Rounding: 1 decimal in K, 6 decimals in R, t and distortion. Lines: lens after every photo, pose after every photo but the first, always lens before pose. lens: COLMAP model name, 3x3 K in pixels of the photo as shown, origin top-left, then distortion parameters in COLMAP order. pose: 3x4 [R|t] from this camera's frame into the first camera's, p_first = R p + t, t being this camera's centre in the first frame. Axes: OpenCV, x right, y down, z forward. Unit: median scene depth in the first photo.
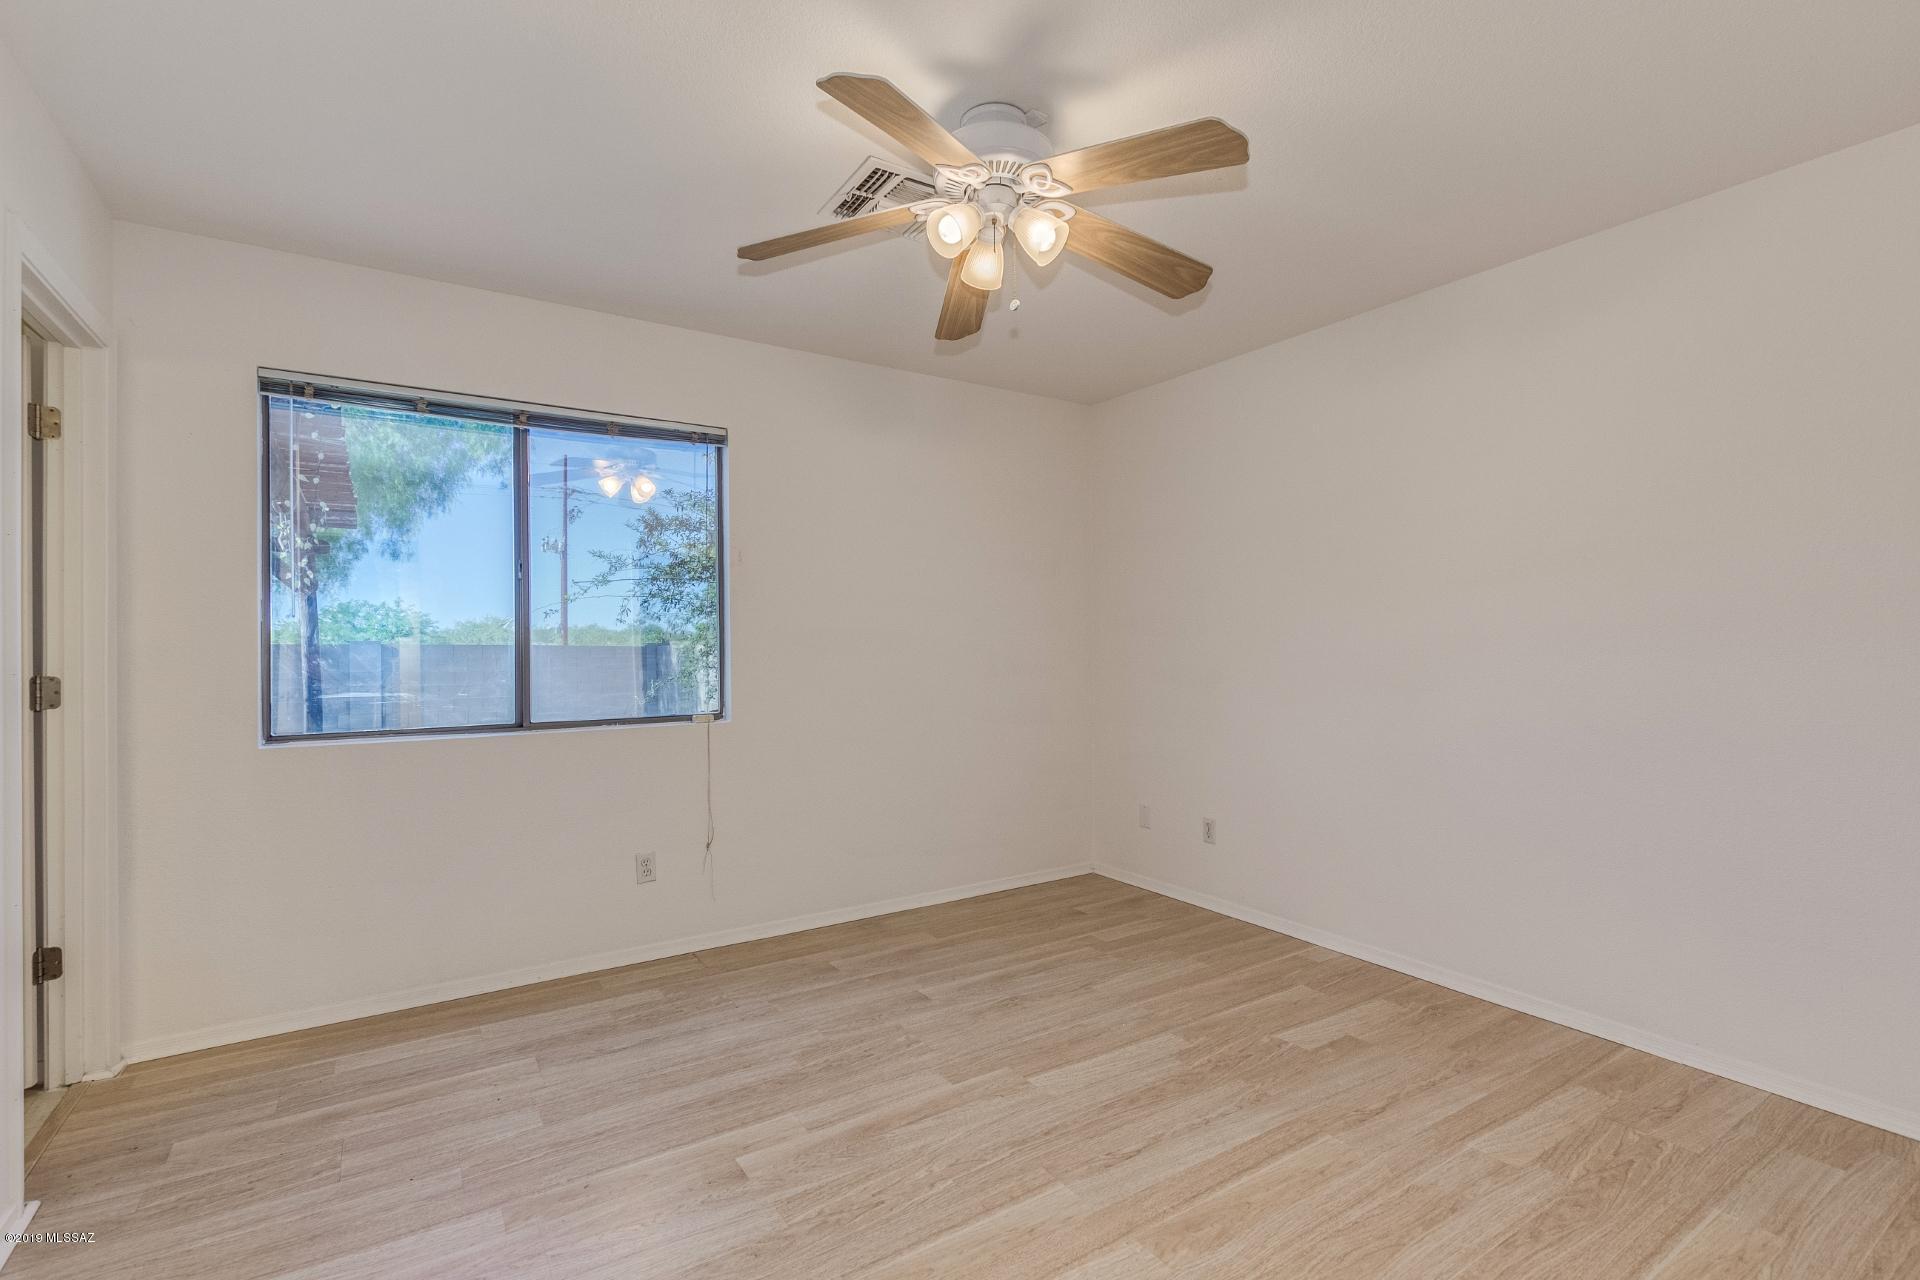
lens RADIAL K [[871.8, 0, 960.0], [0, 871.8, 640.0], [0, 0, 1]] dist [0.001788, -0.000169]
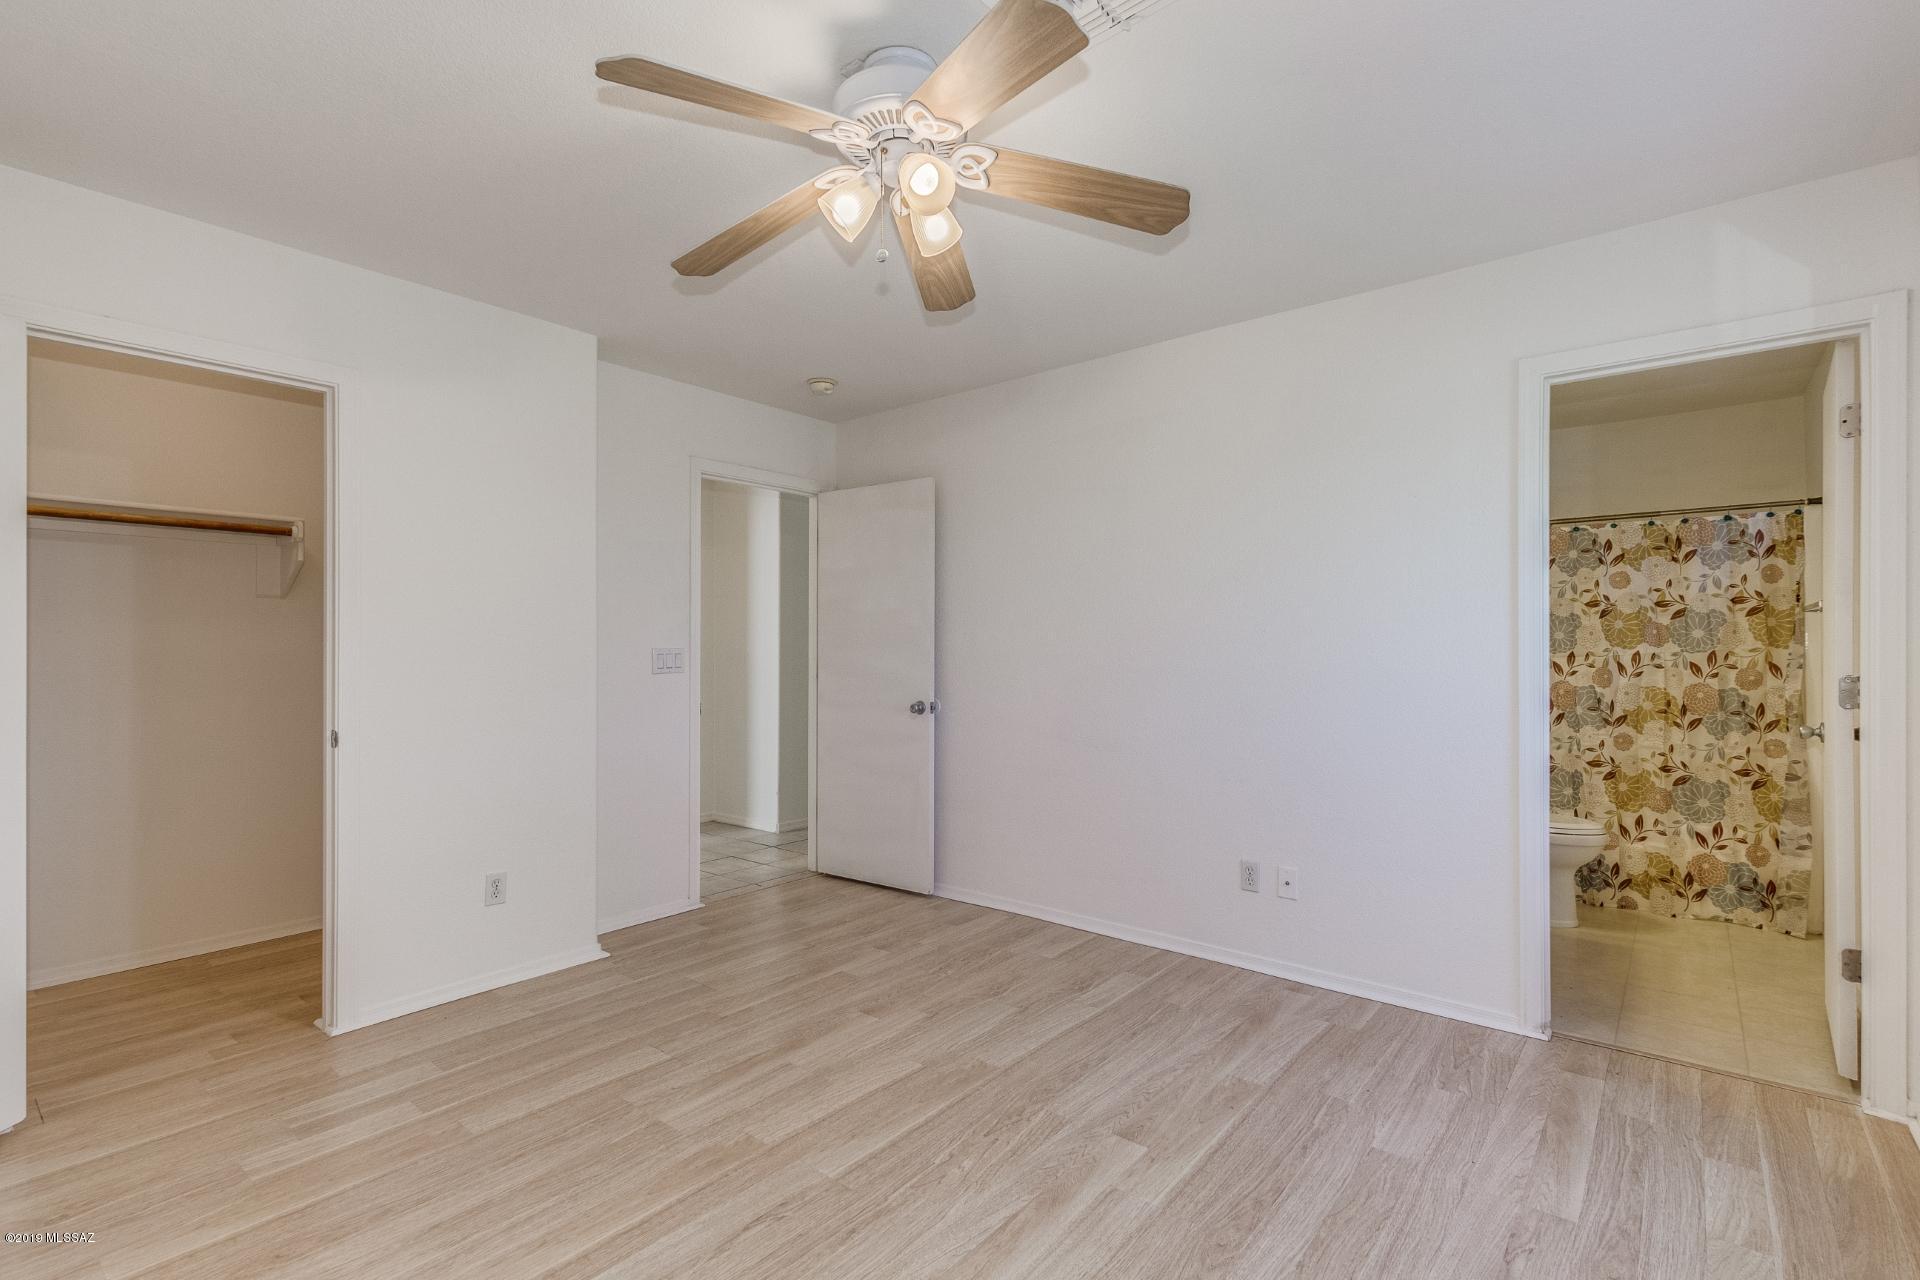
lens RADIAL K [[868.7, 0, 954.8], [0, 868.7, 657.3], [0, 0, 1]] dist [0.000806, -0.000108]
pose [[-0.956591, 0.010737, -0.291237, 0.249416], [0.011399, 0.999935, -0.000578, 0.010663], [0.291212, -0.003872, -0.956651, 1.876745]]
